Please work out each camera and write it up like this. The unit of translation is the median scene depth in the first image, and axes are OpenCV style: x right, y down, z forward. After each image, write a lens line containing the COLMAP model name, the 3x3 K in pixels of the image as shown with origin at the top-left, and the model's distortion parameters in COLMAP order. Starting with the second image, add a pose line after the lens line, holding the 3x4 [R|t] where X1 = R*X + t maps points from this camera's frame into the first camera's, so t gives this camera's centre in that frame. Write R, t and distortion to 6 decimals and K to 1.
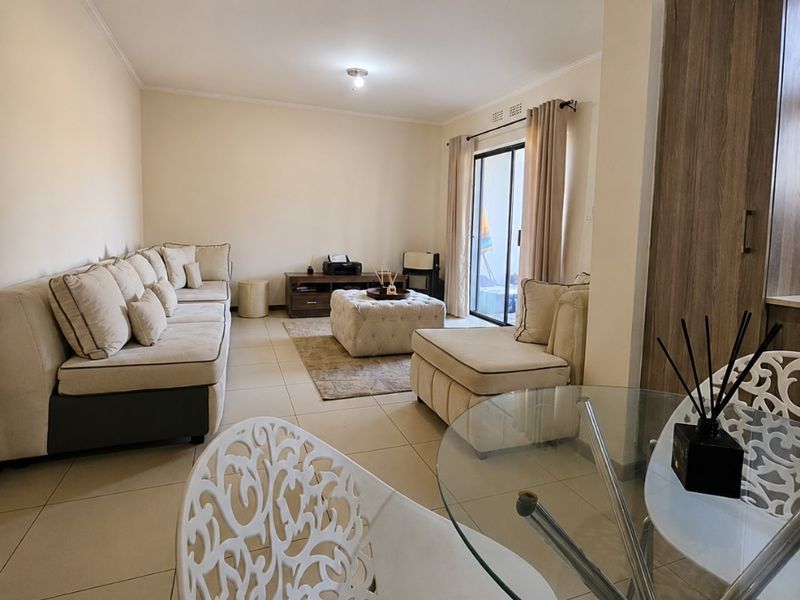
lens RADIAL K [[441.0, 0, 401.5], [0, 441.0, 278.8], [0, 0, 1]] dist [0.000785, 0.000486]
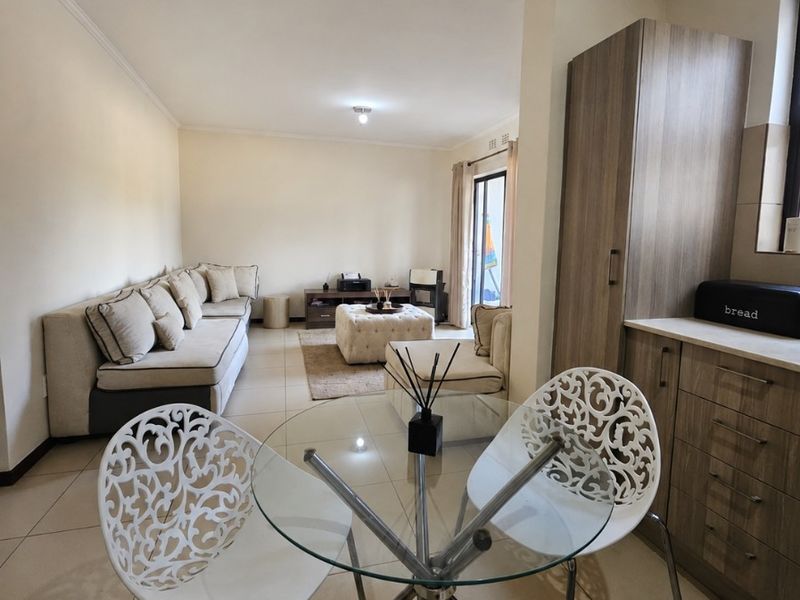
lens RADIAL K [[423.1, 0, 400.0], [0, 423.1, 300.0], [0, 0, 1]] dist [-0.000424, -0.002784]
pose [[0.994870, -0.001376, -0.101154, 0.179325], [0.004416, 0.999545, 0.029830, -0.031571], [0.101067, -0.030124, 0.994424, -0.126541]]
